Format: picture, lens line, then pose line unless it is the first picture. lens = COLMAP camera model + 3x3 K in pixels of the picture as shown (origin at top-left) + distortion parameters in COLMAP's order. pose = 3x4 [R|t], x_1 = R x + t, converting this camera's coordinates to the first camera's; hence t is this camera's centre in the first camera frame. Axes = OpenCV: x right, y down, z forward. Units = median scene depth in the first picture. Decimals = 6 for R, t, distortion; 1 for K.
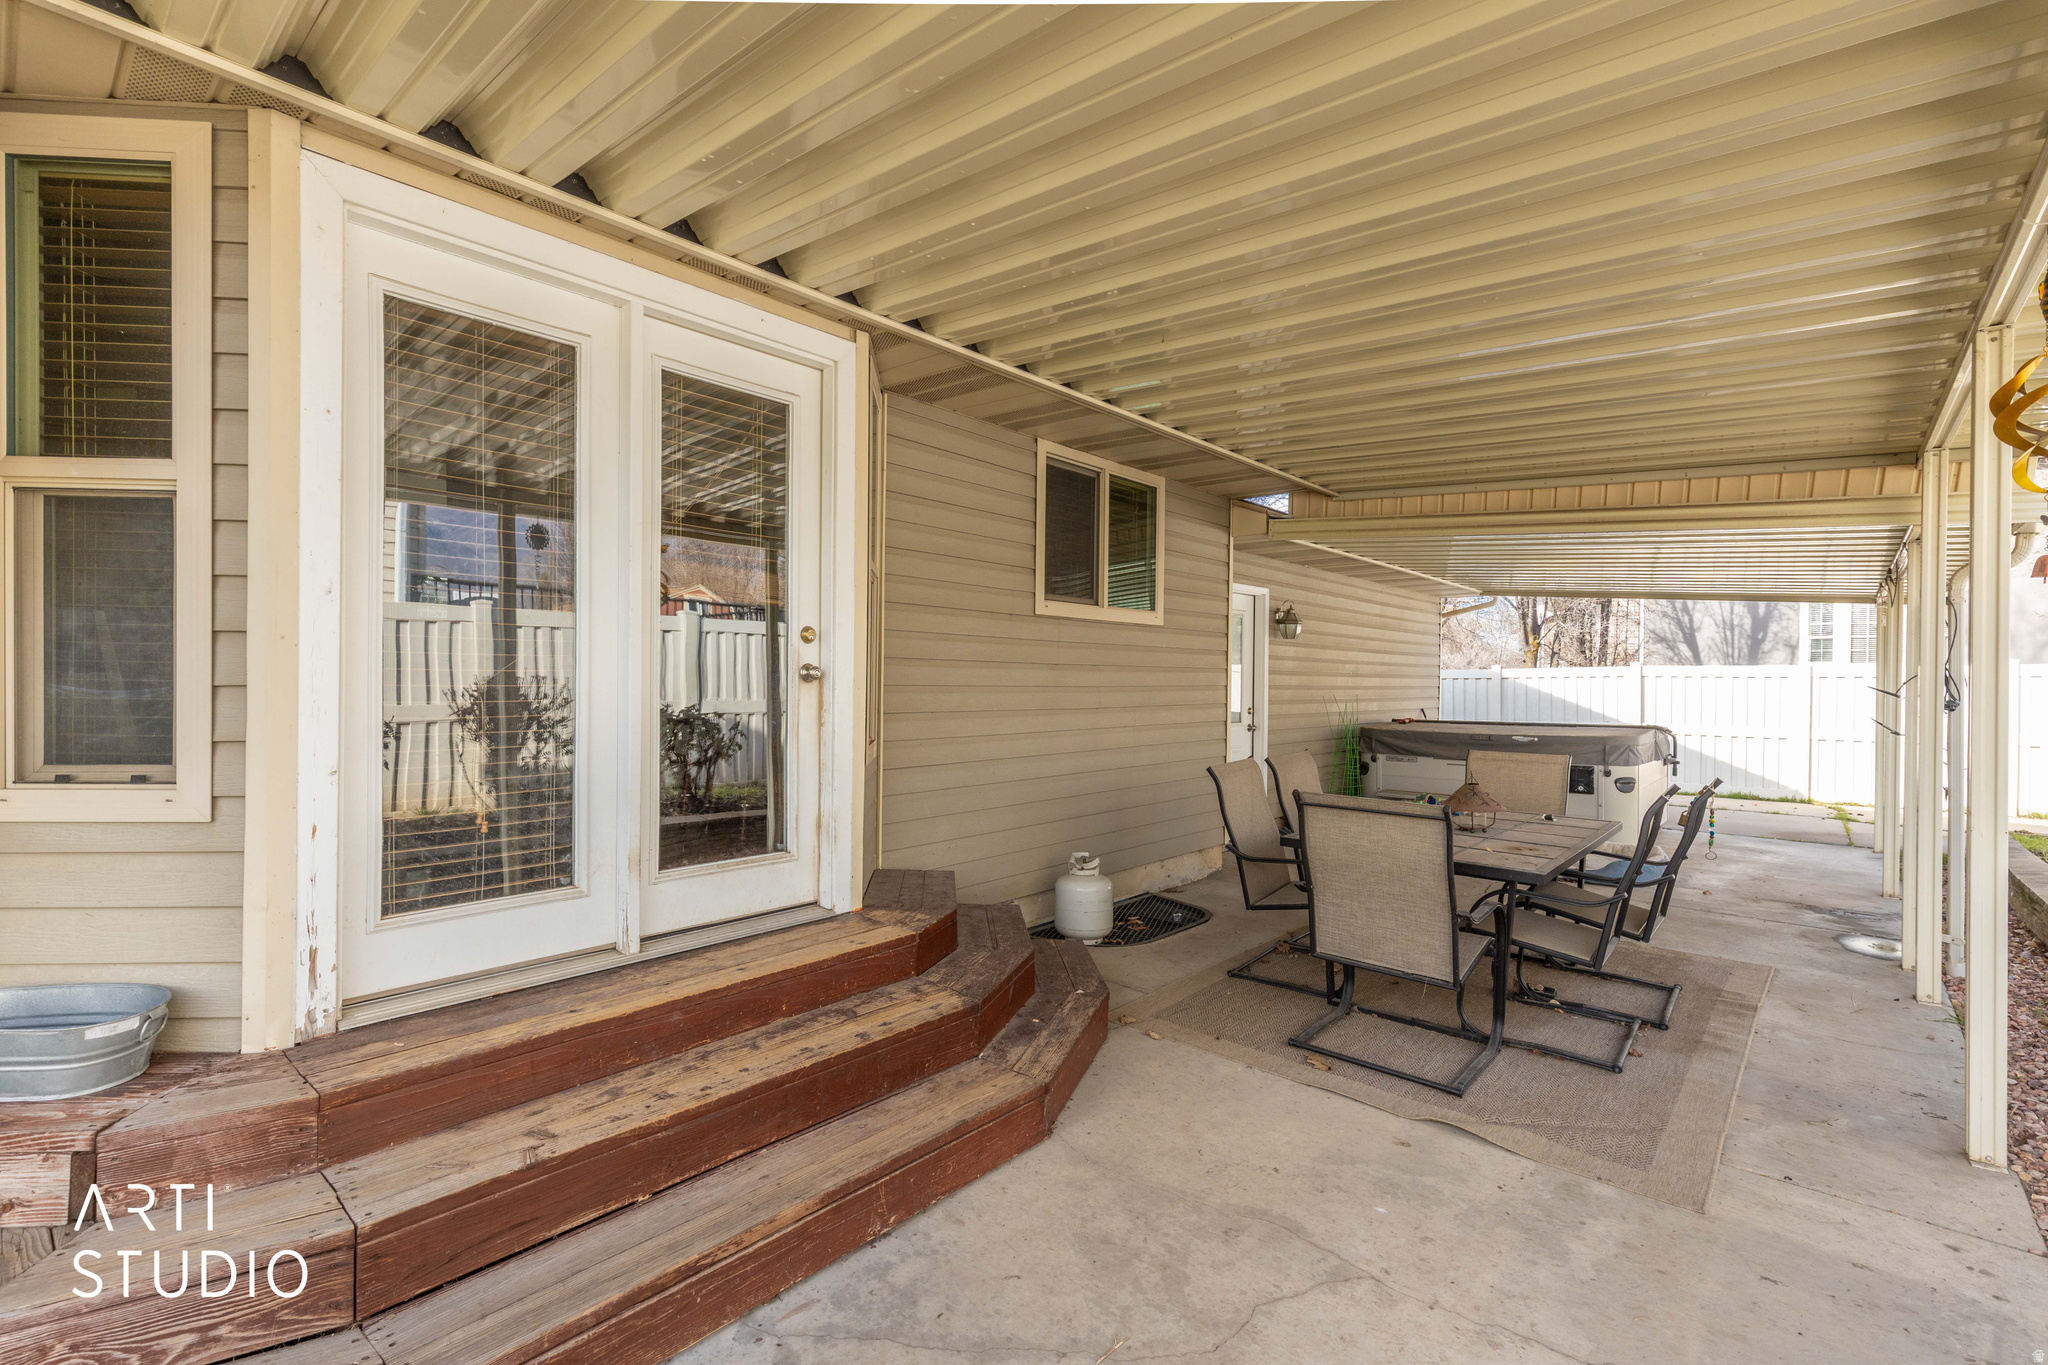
lens RADIAL K [[916.3, 0, 1011.2], [0, 916.3, 687.0], [0, 0, 1]] dist [0.002259, 0.000302]
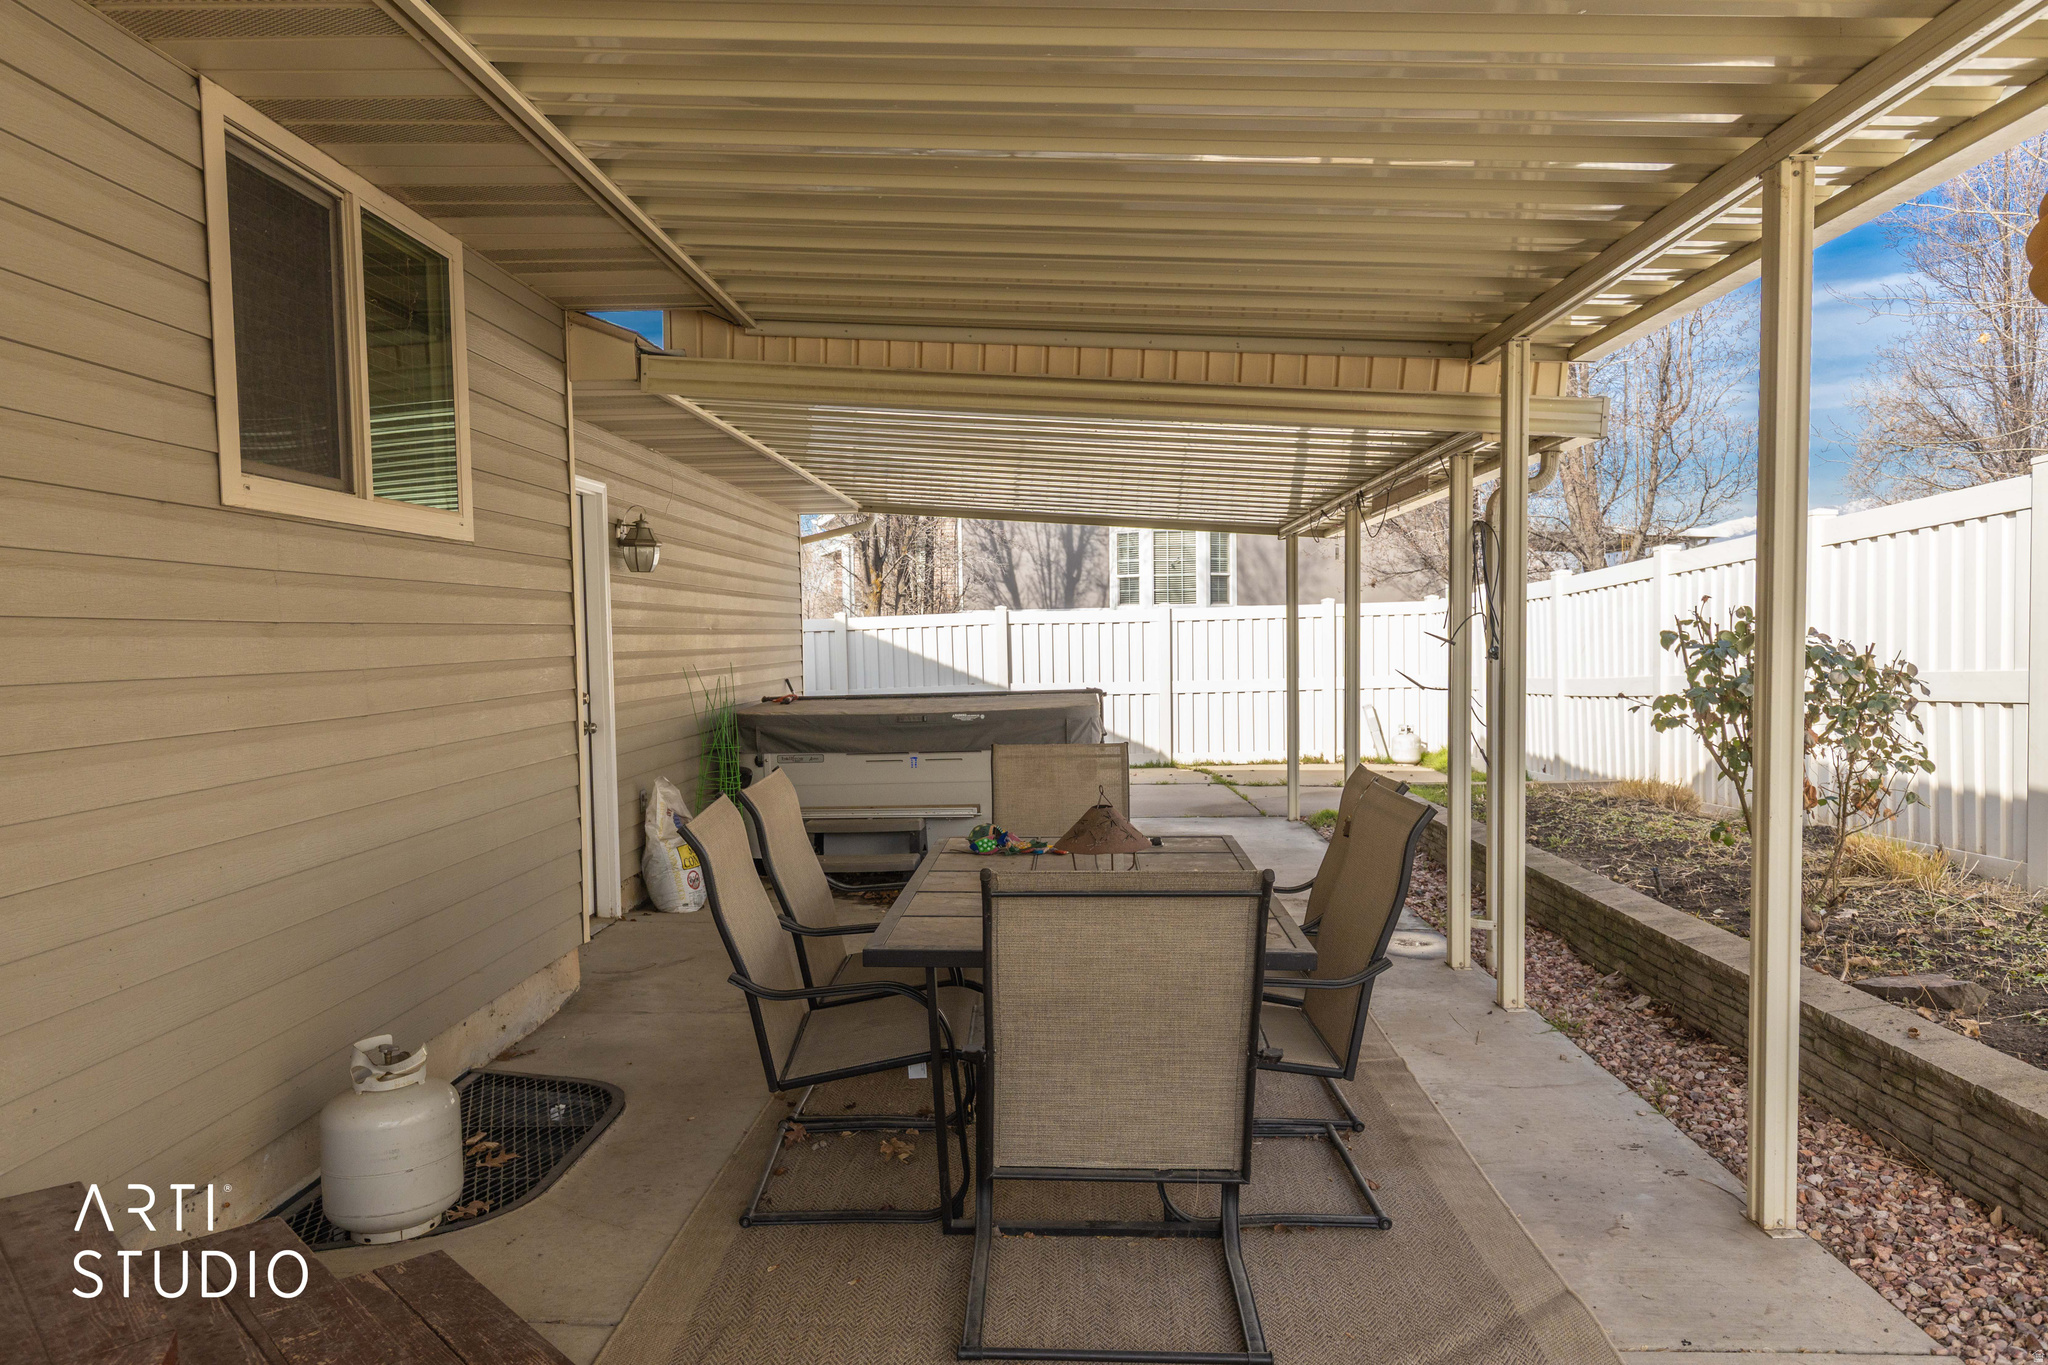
lens RADIAL K [[1331.4, 0, 1018.0], [0, 1331.4, 719.5], [0, 0, 1]] dist [0.026873, -0.032838]
pose [[0.774385, -0.064333, 0.629435, -0.076575], [0.030320, 0.997448, 0.064644, -0.009172], [-0.631988, -0.030975, 0.774359, 0.264557]]
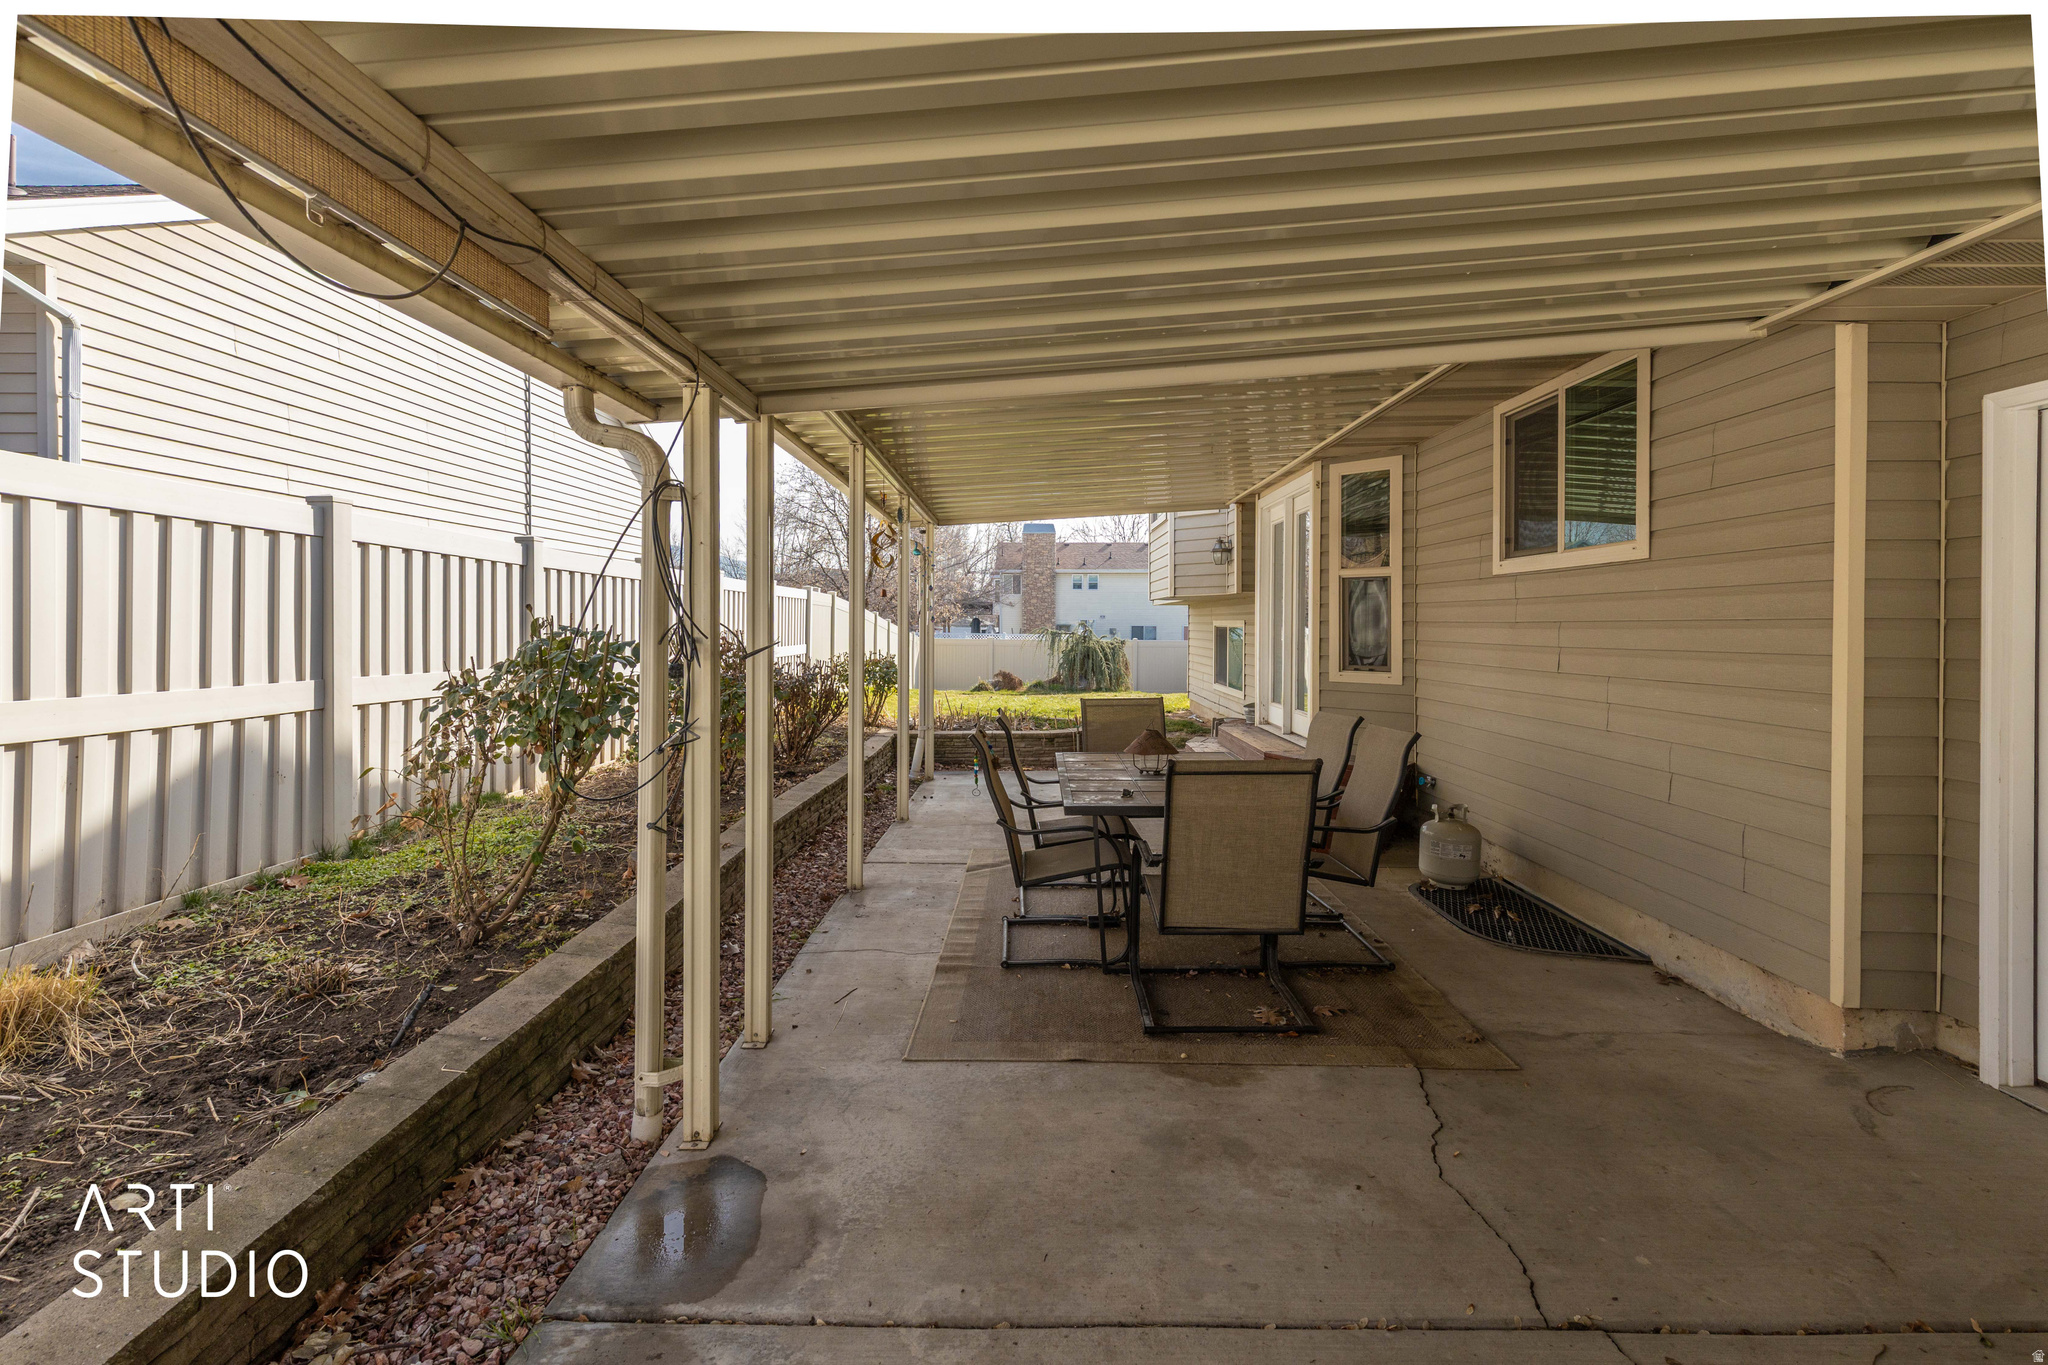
lens RADIAL K [[895.1, 0, 1022.6], [0, 895.1, 624.0], [0, 0, 1]] dist [0.004531, -0.000072]
pose [[-0.763432, -0.022464, -0.645498, 1.003693], [-0.017977, 0.999747, -0.013530, -0.001302], [0.645638, 0.001275, -0.763642, 1.311662]]
